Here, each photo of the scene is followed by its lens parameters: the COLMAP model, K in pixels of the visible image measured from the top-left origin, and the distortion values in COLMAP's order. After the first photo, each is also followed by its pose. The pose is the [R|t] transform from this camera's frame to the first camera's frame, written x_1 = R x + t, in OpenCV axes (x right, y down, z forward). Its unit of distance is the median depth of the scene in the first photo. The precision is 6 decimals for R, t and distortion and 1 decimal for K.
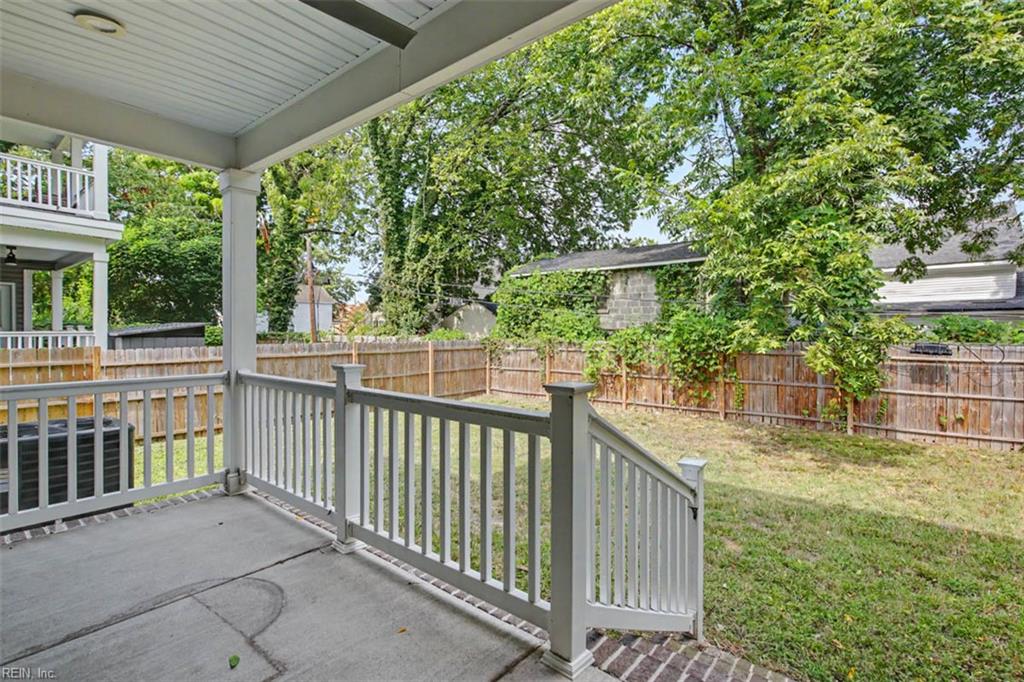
lens RADIAL K [[488.2, 0, 517.2], [0, 488.2, 333.8], [0, 0, 1]] dist [-0.002261, 0.000112]
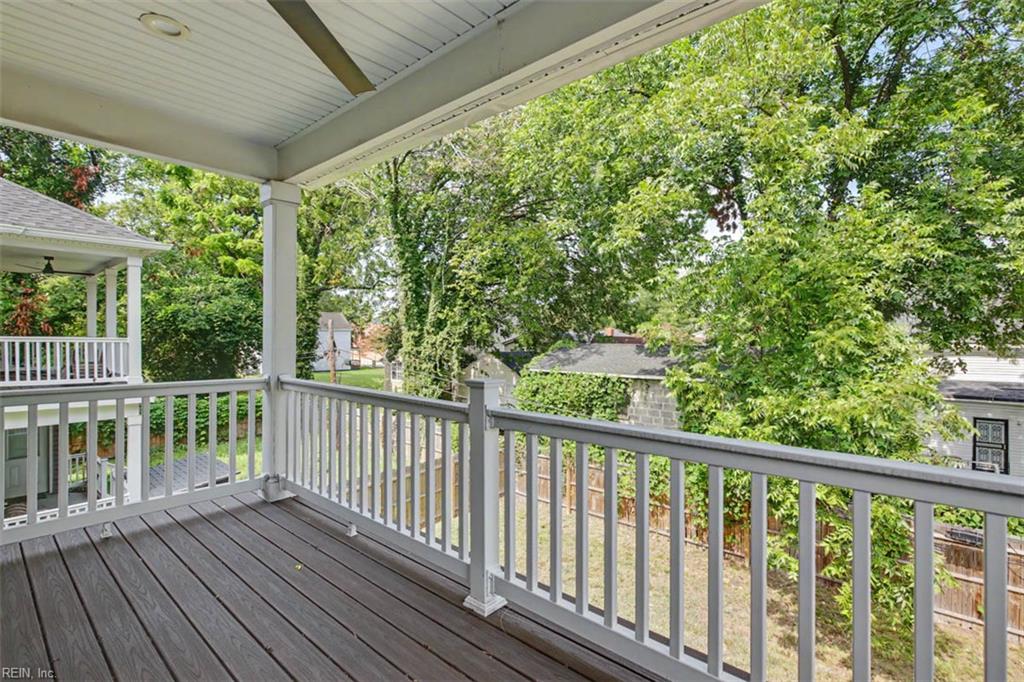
lens RADIAL K [[488.2, 0, 516.9], [0, 488.2, 338.9], [0, 0, 1]] dist [-0.002261, 0.000112]
pose [[0.999442, -0.000766, -0.033399, -0.005173], [0.000392, 0.999937, -0.011226, -0.130782], [0.033406, 0.011207, 0.999379, -0.001286]]
